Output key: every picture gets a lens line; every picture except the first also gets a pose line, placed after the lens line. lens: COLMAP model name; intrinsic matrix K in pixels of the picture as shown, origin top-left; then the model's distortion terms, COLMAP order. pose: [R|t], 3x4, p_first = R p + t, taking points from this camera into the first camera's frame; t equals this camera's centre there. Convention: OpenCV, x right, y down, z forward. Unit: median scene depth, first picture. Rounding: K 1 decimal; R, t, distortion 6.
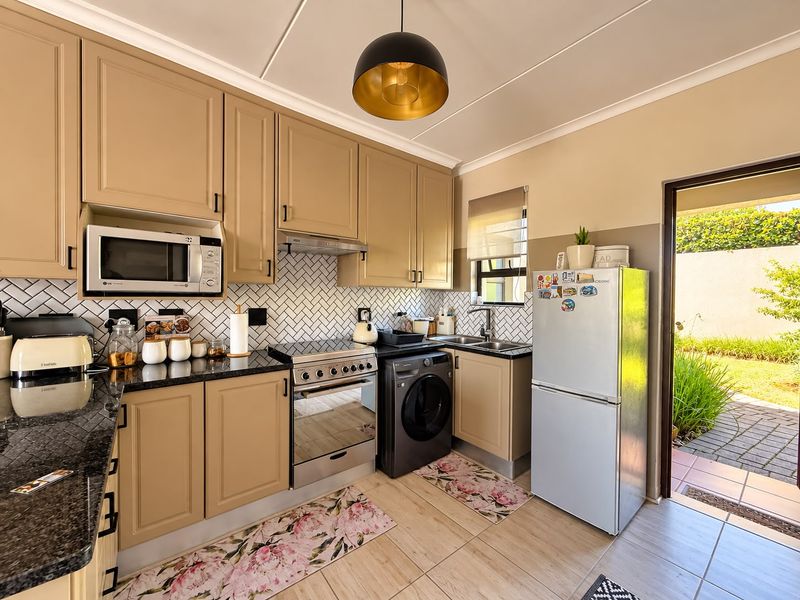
lens RADIAL K [[314.9, 0, 393.4], [0, 314.9, 291.9], [0, 0, 1]] dist [0.006991, -0.000863]
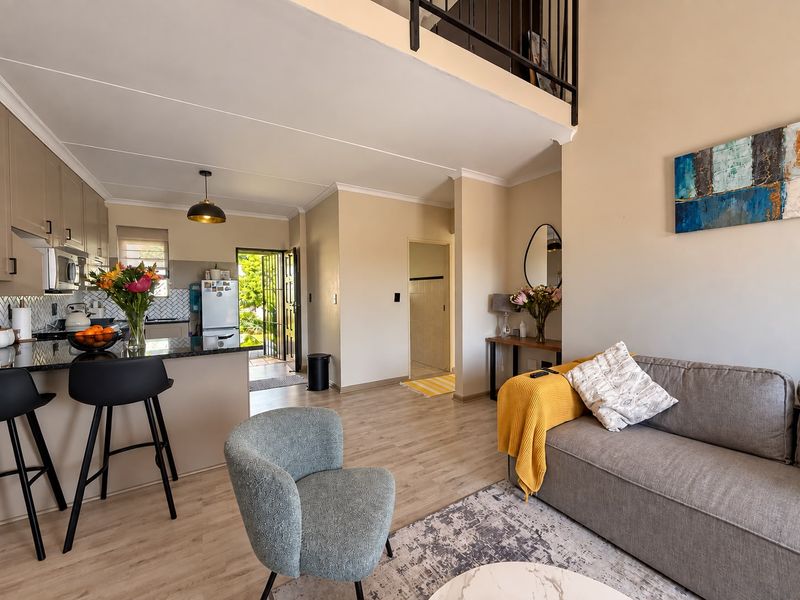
lens RADIAL K [[314.9, 0, 400.0], [0, 314.9, 297.7], [0, 0, 1]] dist [0.006991, -0.000863]
pose [[0.095784, -0.038258, 0.994667, -1.257580], [0.014865, 0.999205, 0.037002, -0.002666], [-0.995291, 0.011241, 0.096276, -0.456111]]
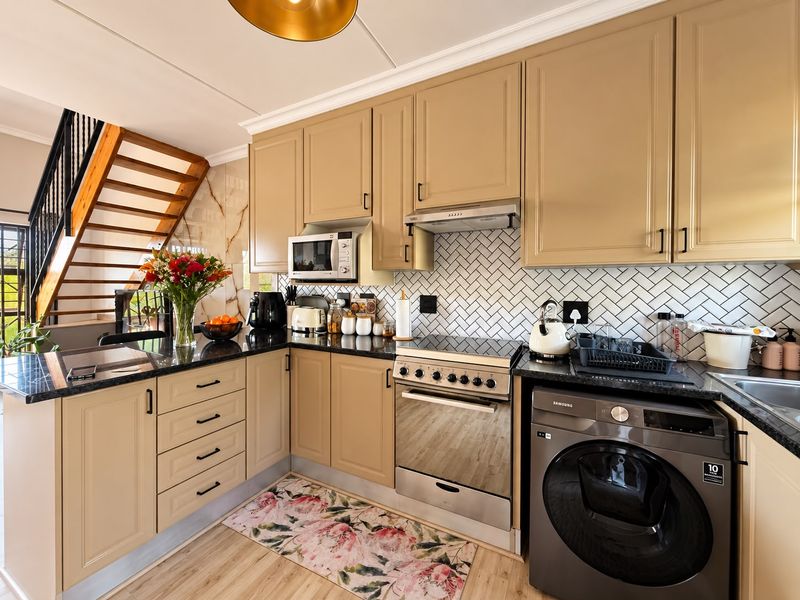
lens RADIAL K [[314.9, 0, 396.4], [0, 314.9, 285.3], [0, 0, 1]] dist [0.006991, -0.000863]
pose [[0.425245, -0.011119, -0.905010, 0.382026], [0.006706, 0.999936, -0.009134, 0.025622], [0.905053, -0.002185, 0.425292, 0.453717]]
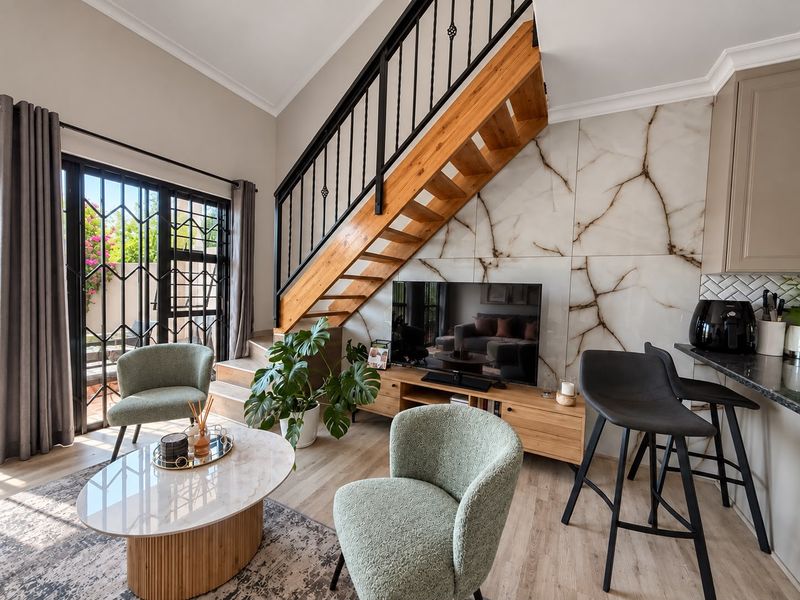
lens RADIAL K [[335.3, 0, 393.6], [0, 335.3, 298.0], [0, 0, 1]] dist [0.027364, 0.000705]
pose [[0.420324, 0.042803, -0.906364, -0.379995], [-0.028696, 0.999014, 0.033871, 0.017304], [0.906920, 0.011772, 0.421138, -0.512189]]
